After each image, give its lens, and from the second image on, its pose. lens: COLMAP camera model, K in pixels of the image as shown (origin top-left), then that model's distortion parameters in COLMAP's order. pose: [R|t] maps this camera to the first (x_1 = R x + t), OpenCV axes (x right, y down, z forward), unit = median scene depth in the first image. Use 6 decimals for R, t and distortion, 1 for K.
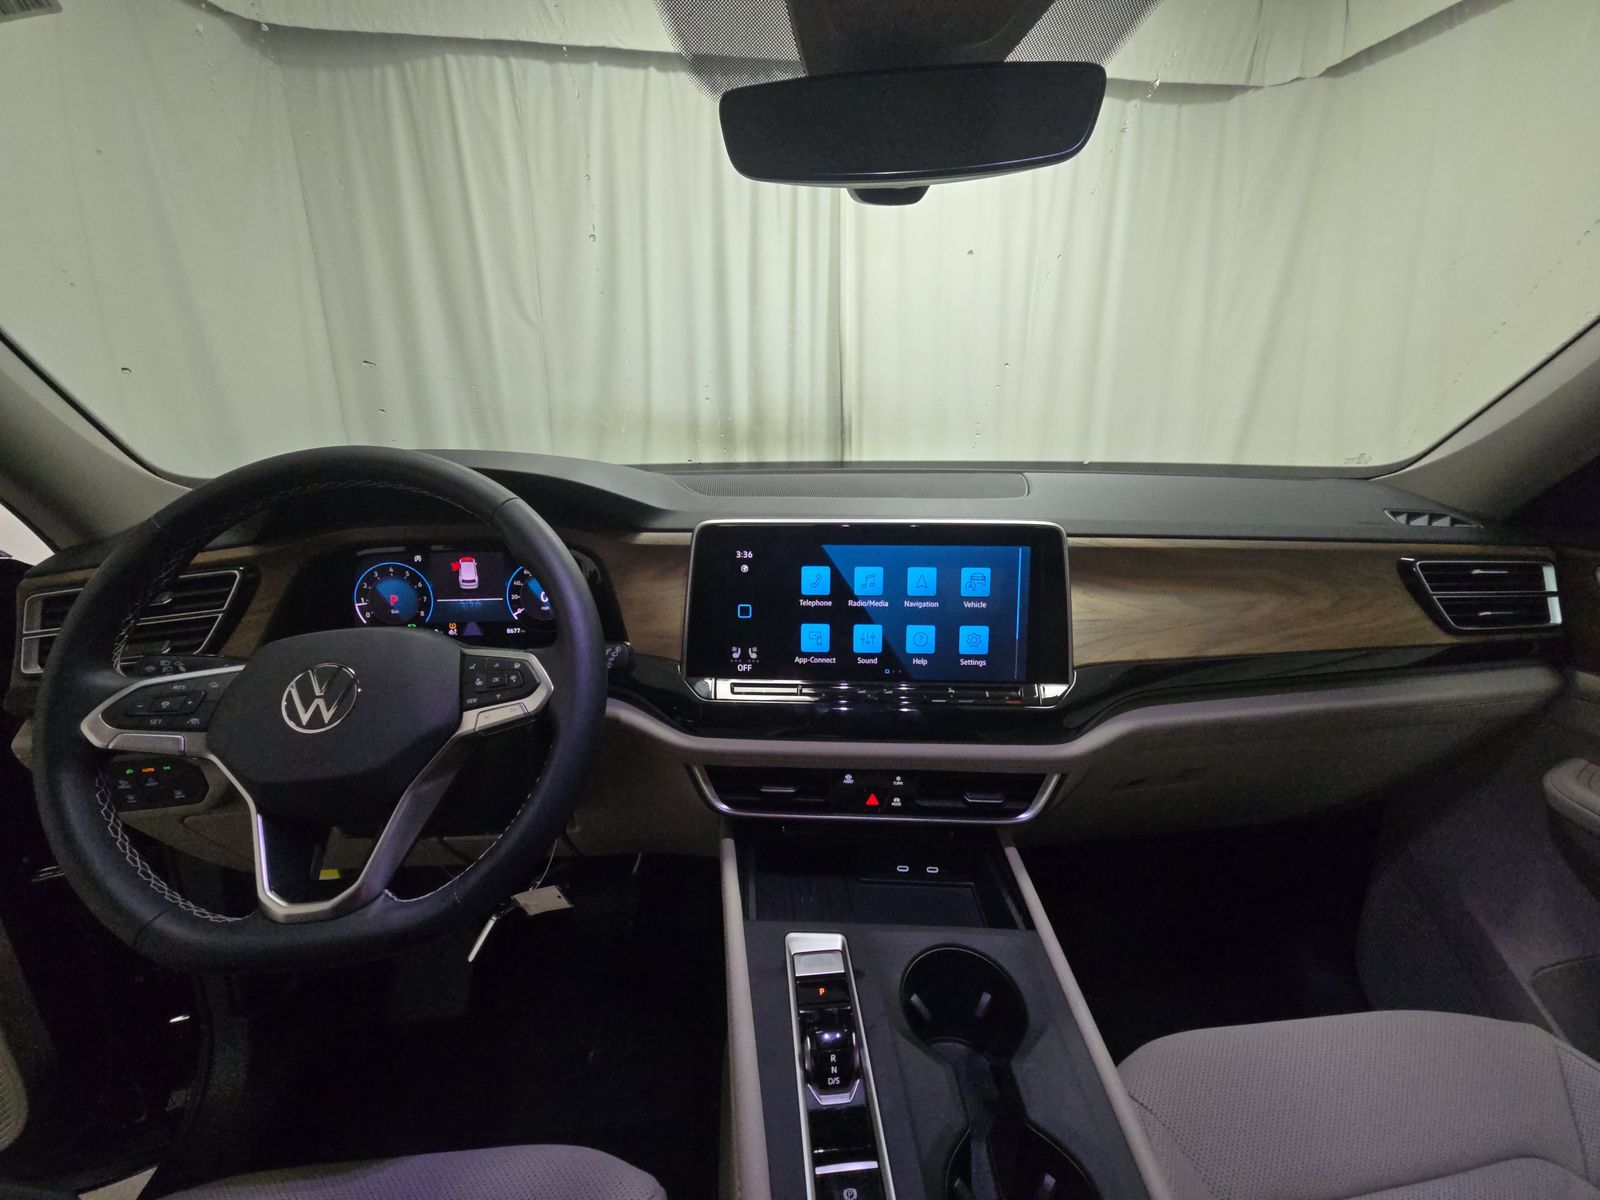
lens RADIAL K [[643.4, 0, 812.1], [0, 643.4, 610.4], [0, 0, 1]] dist [0.000705, 0.000128]
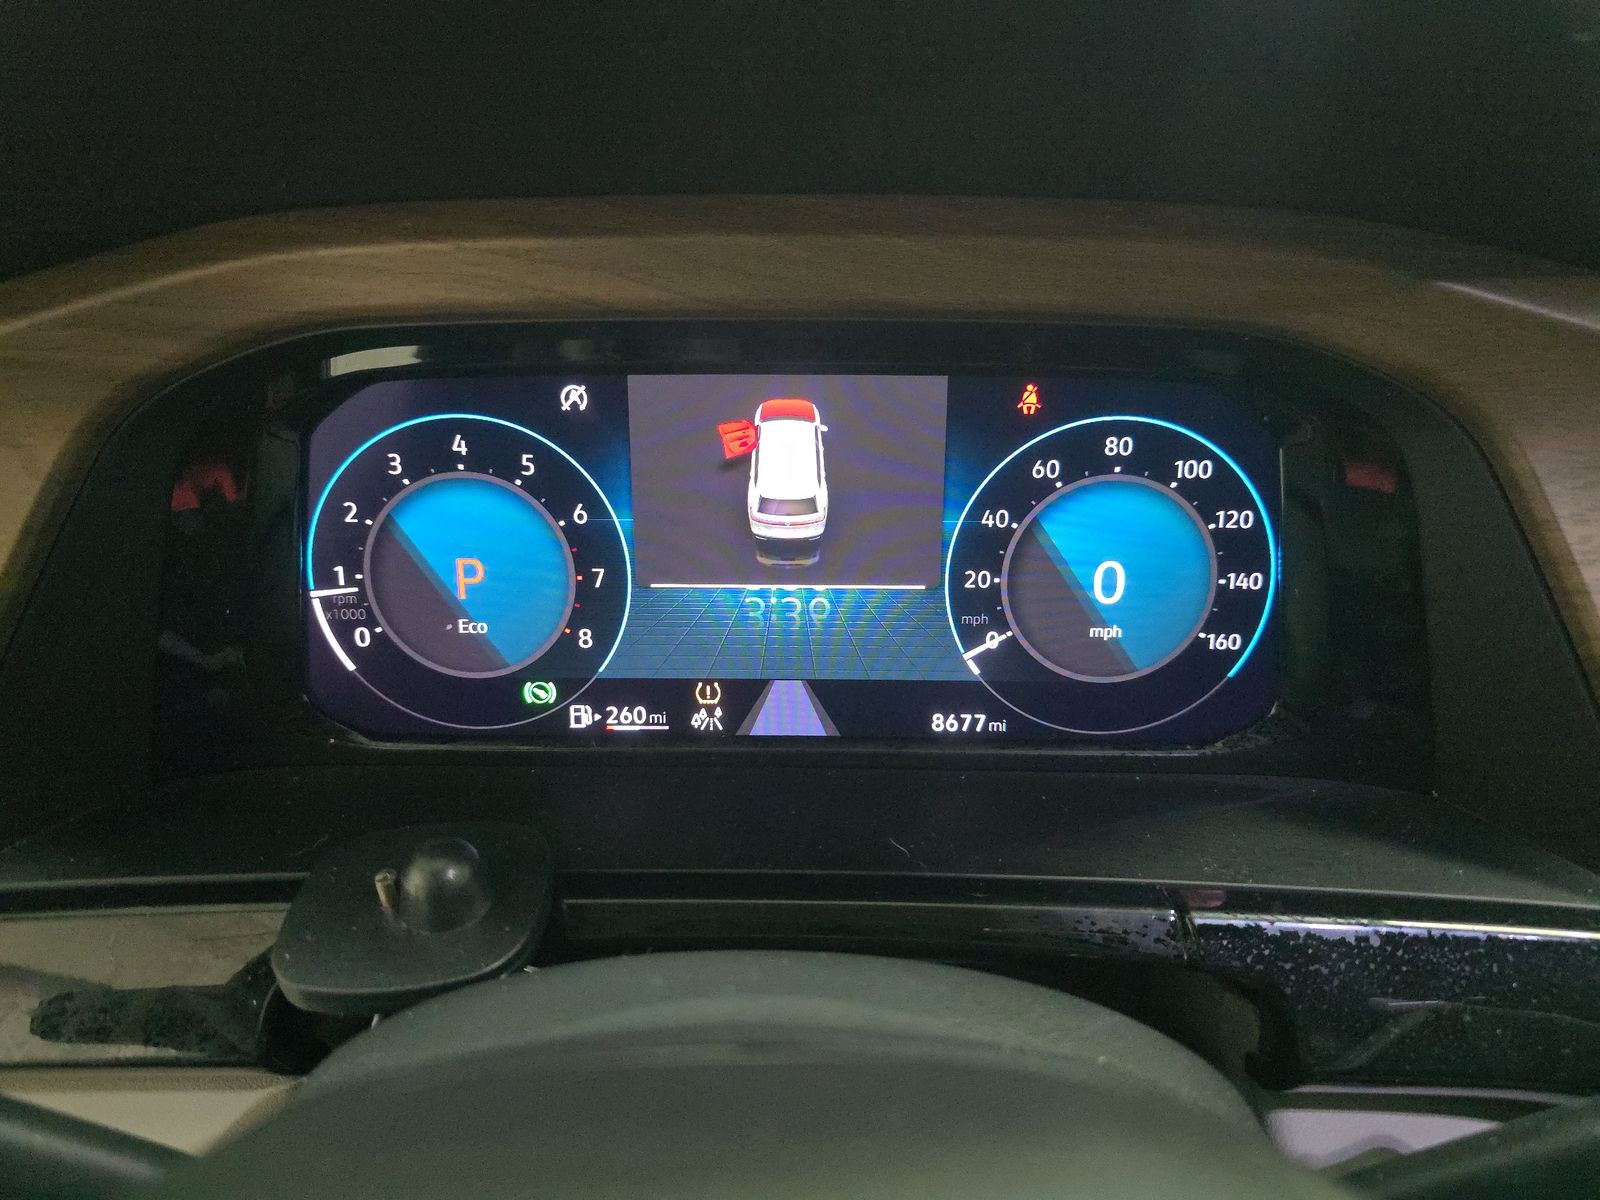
lens RADIAL K [[1079.1, 0, 805.8], [0, 1079.1, 585.9], [0, 0, 1]] dist [0.007242, 0.002810]
pose [[0.994380, 0.042686, -0.096881, -0.495993], [-0.030469, 0.991783, 0.124248, -0.065190], [0.101389, -0.120598, 0.987510, 0.635903]]
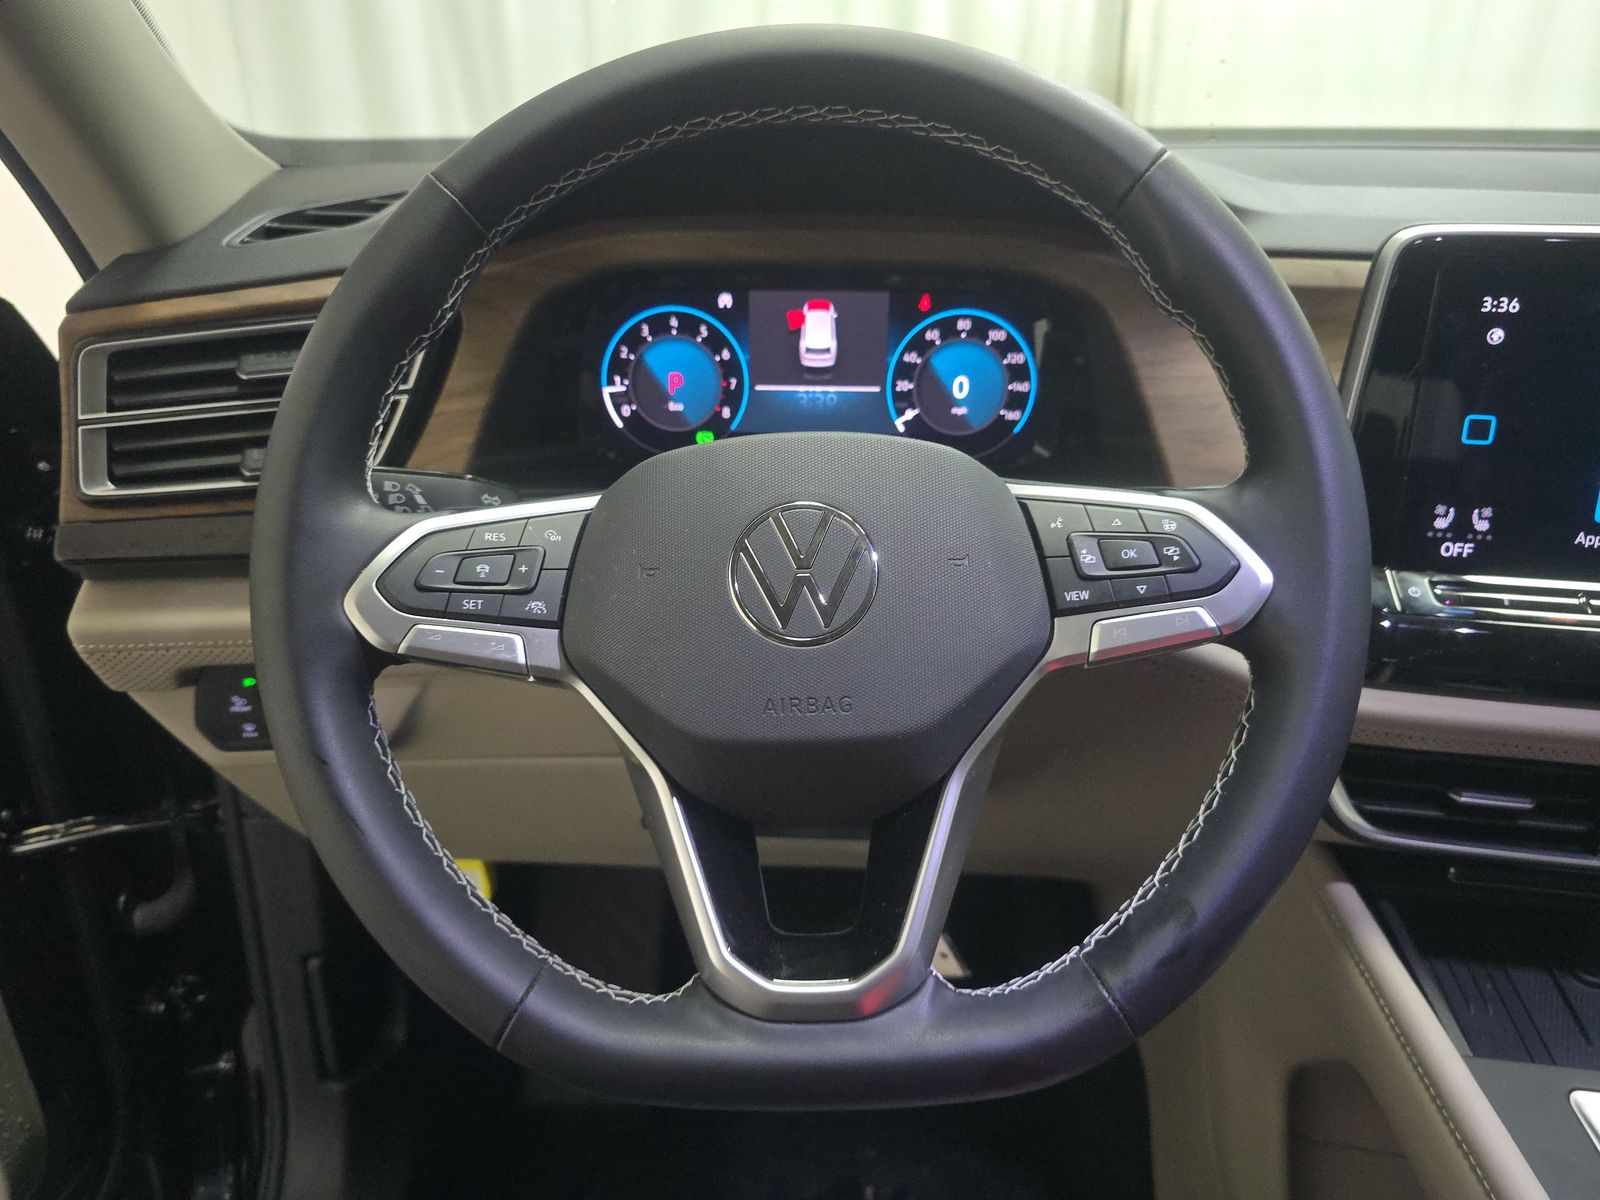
lens RADIAL K [[1079.1, 0, 792.7], [0, 1079.1, 608.6], [0, 0, 1]] dist [0.007242, 0.002810]
pose [[0.993796, 0.054801, -0.096776, -0.466319], [-0.039783, 0.987763, 0.150800, 0.027700], [0.103856, -0.146015, 0.983816, 0.139555]]
